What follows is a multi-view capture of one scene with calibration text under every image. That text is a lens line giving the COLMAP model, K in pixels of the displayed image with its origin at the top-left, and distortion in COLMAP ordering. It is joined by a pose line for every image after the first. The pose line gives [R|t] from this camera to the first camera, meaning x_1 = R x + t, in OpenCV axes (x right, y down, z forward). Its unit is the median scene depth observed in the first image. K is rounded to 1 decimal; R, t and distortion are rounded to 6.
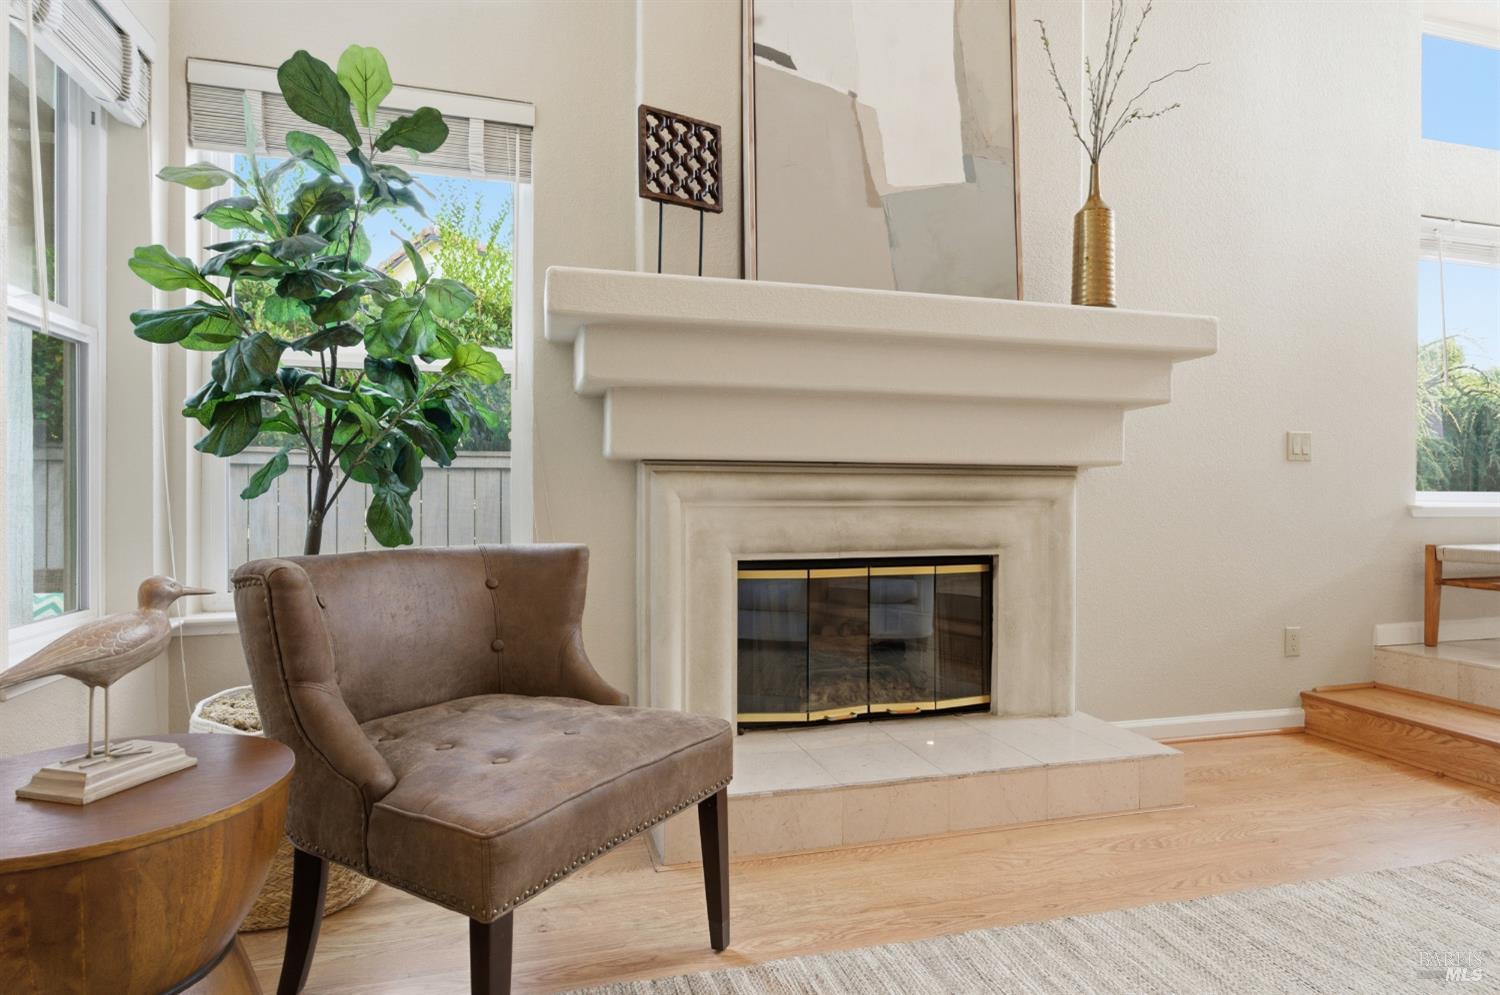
lens RADIAL K [[818.2, 0, 757.7], [0, 818.2, 502.2], [0, 0, 1]] dist [0.005522, 0.007824]
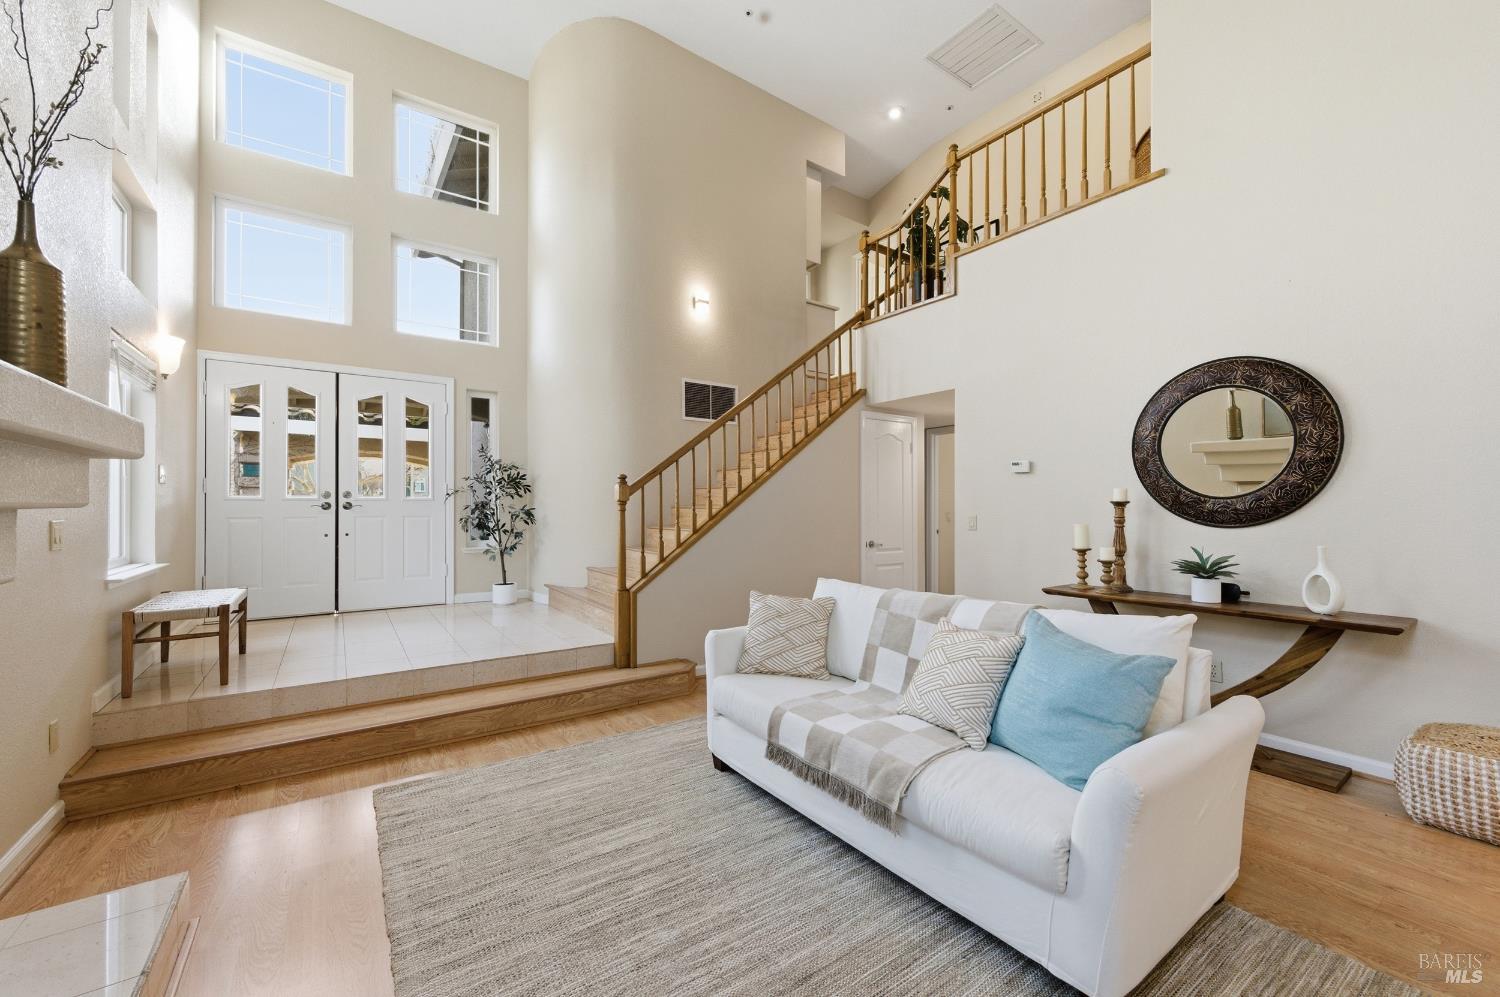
lens RADIAL K [[585.7, 0, 756.2], [0, 585.7, 503.0], [0, 0, 1]] dist [0.001862, -0.001348]
pose [[-0.337854, 0.001600, 0.941197, -0.353131], [0.004497, 0.999990, -0.000085, -0.127567], [-0.941188, 0.004204, -0.337858, 0.552031]]
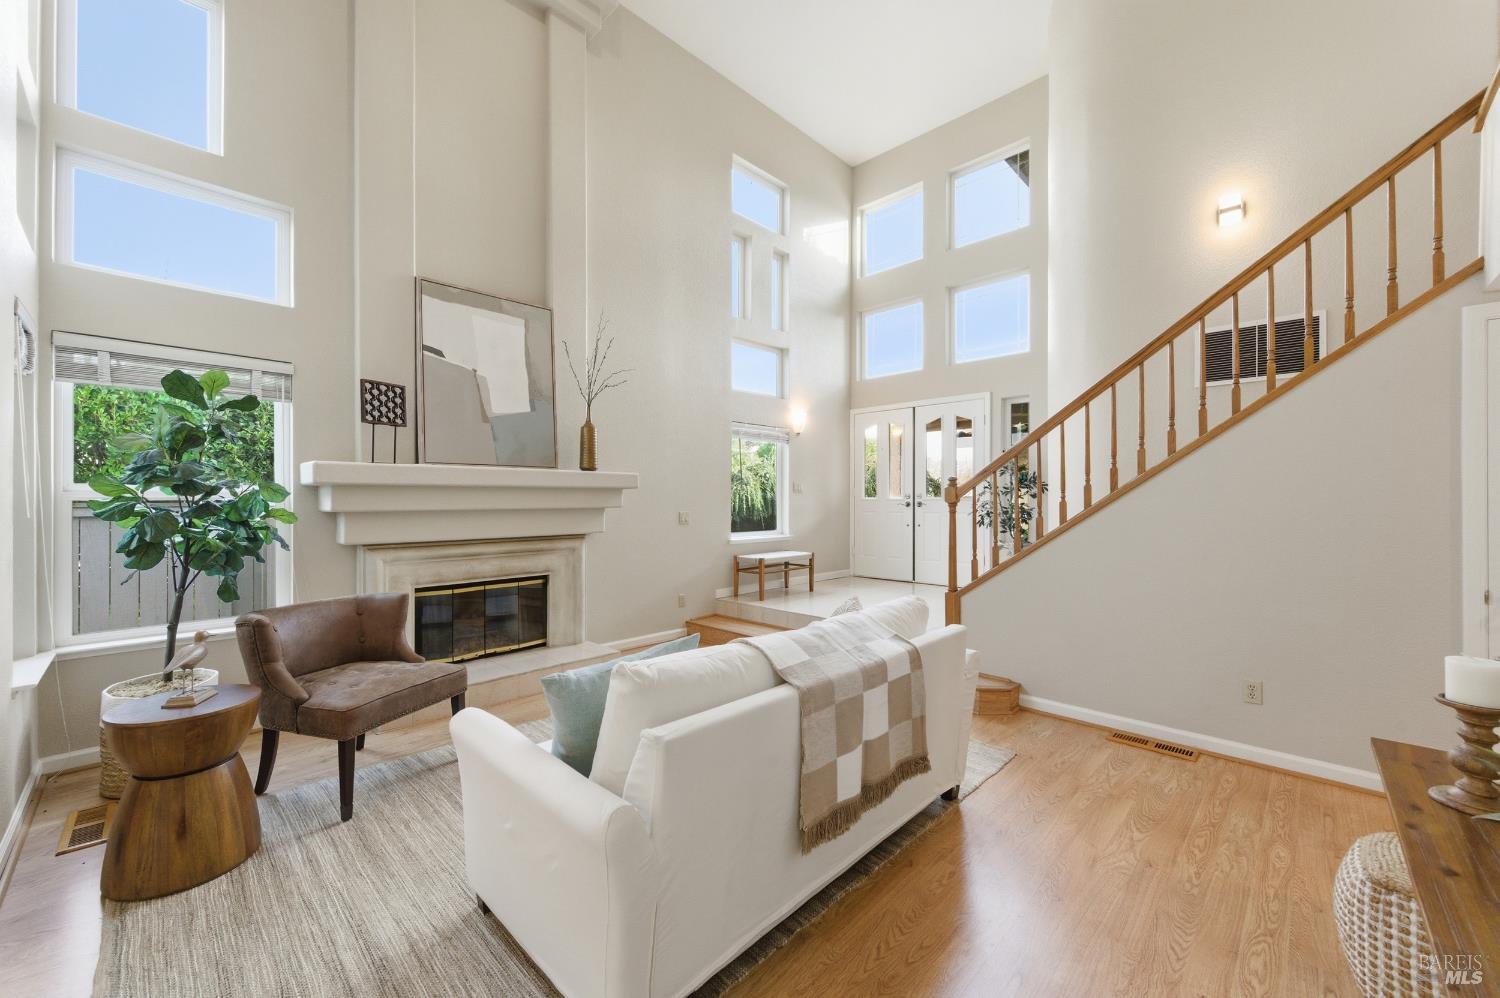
lens RADIAL K [[585.7, 0, 756.4], [0, 585.7, 500.3], [0, 0, 1]] dist [0.001862, -0.001348]
pose [[0.860252, -0.004216, 0.509852, -0.034686], [0.006677, 0.999973, -0.002998, -0.138865], [-0.509826, 0.005983, 0.860257, -0.702231]]
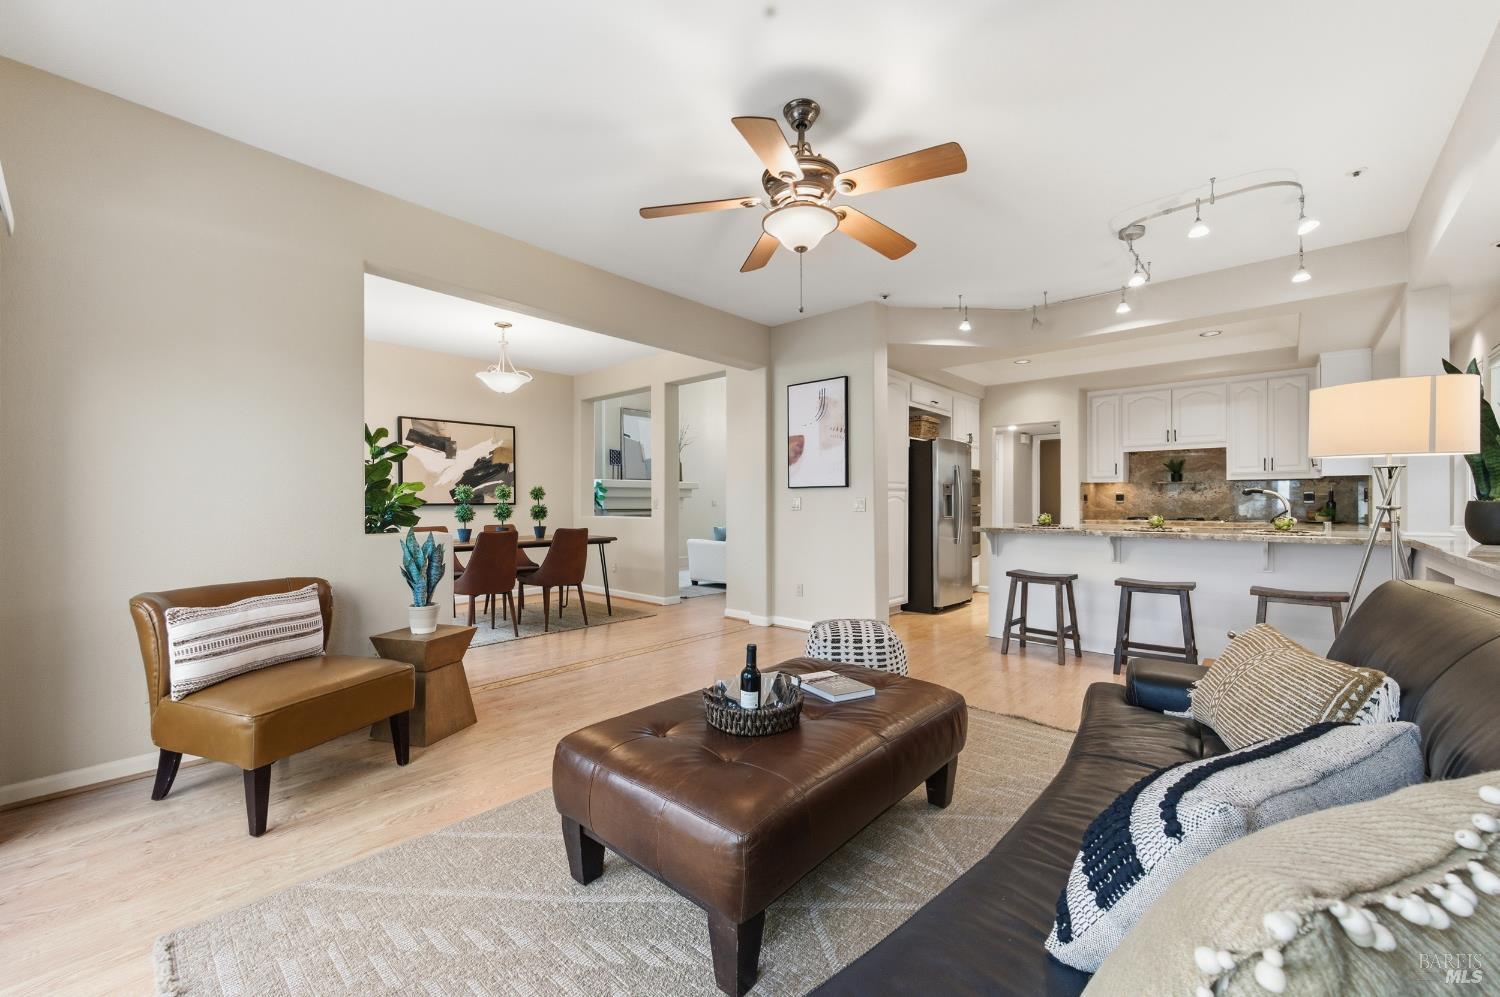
lens RADIAL K [[585.7, 0, 746.4], [0, 585.7, 505.4], [0, 0, 1]] dist [0.001862, -0.001348]
pose [[0.847489, -0.007376, 0.530761, -1.327879], [0.007990, 0.999967, 0.001138, -0.069230], [-0.530753, 0.003276, 0.847520, -2.635017]]
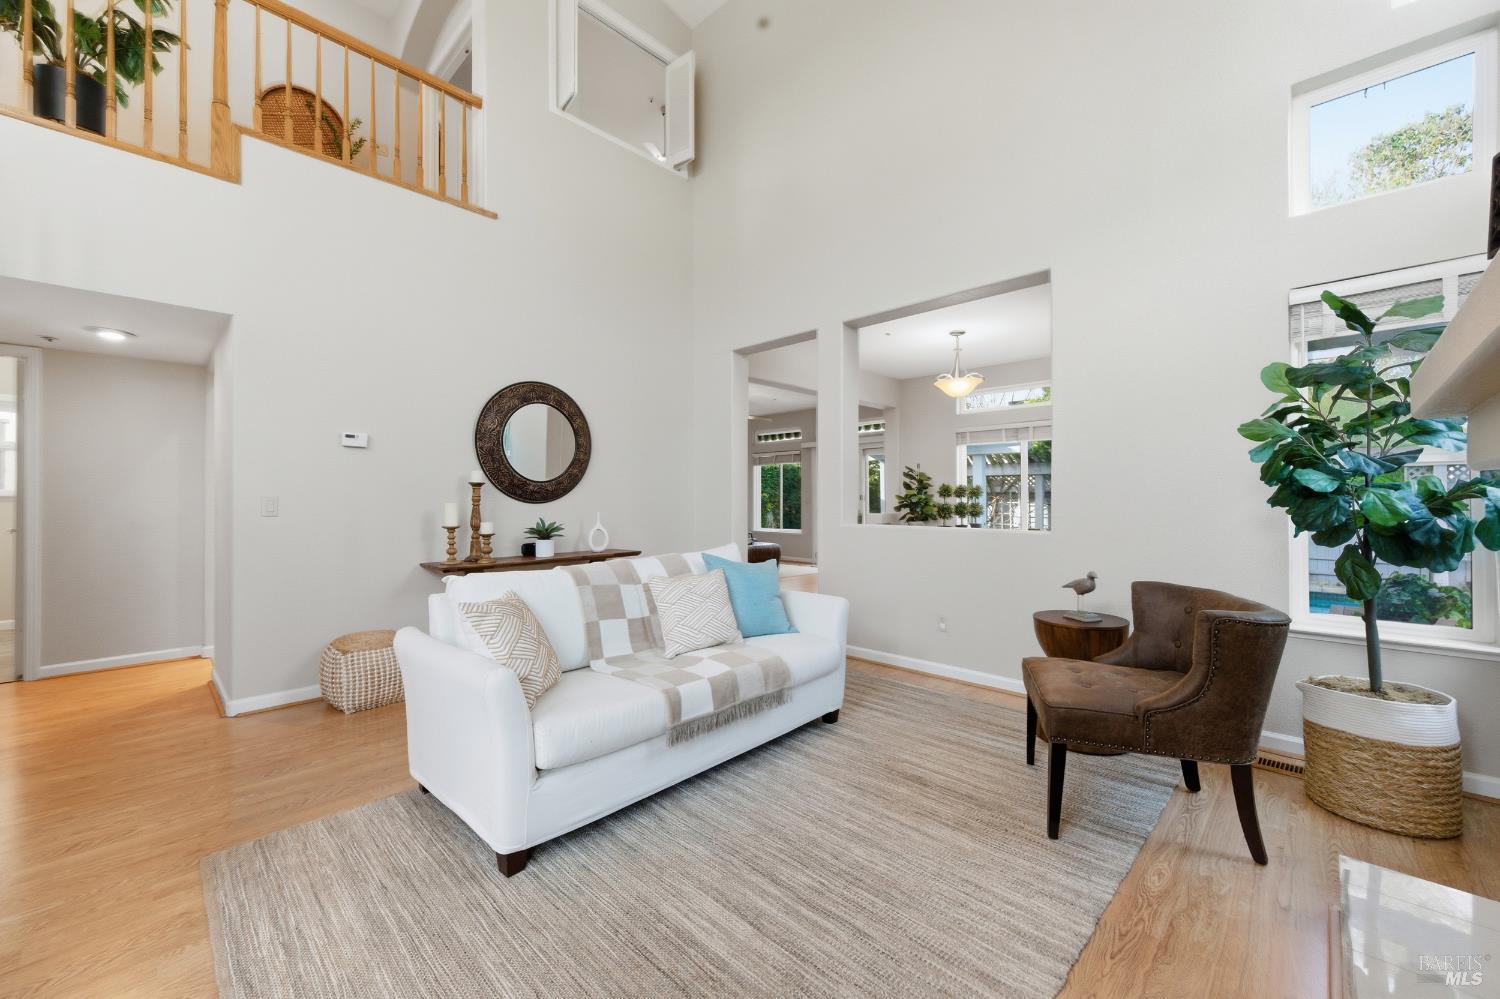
lens RADIAL K [[592.3, 0, 747.0], [0, 592.3, 492.1], [0, 0, 1]] dist [0.004230, -0.001051]
pose [[-0.865817, -0.007894, -0.500298, 0.773883], [-0.003885, 0.999951, -0.009056, -0.092112], [0.500346, -0.005897, -0.865806, 1.003027]]
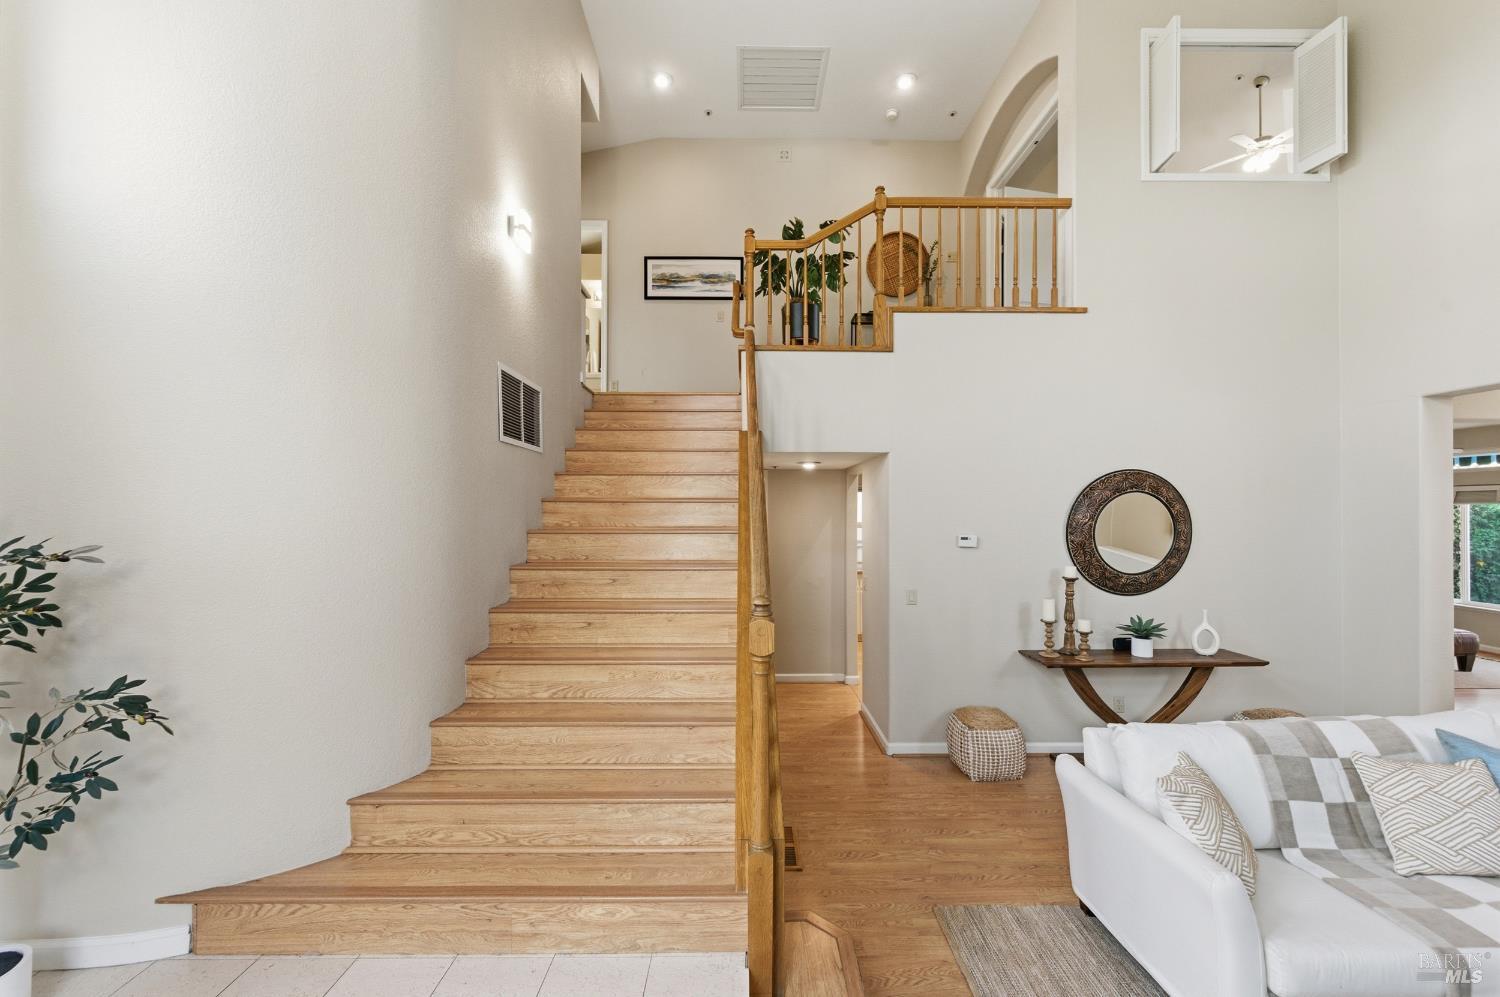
lens RADIAL K [[585.7, 0, 749.3], [0, 585.7, 508.1], [0, 0, 1]] dist [0.001862, -0.001348]
pose [[-0.965157, -0.002671, 0.261656, 1.028337], [-0.002536, 0.999996, 0.000855, -0.311040], [-0.261658, 0.000161, -0.965161, 1.055978]]
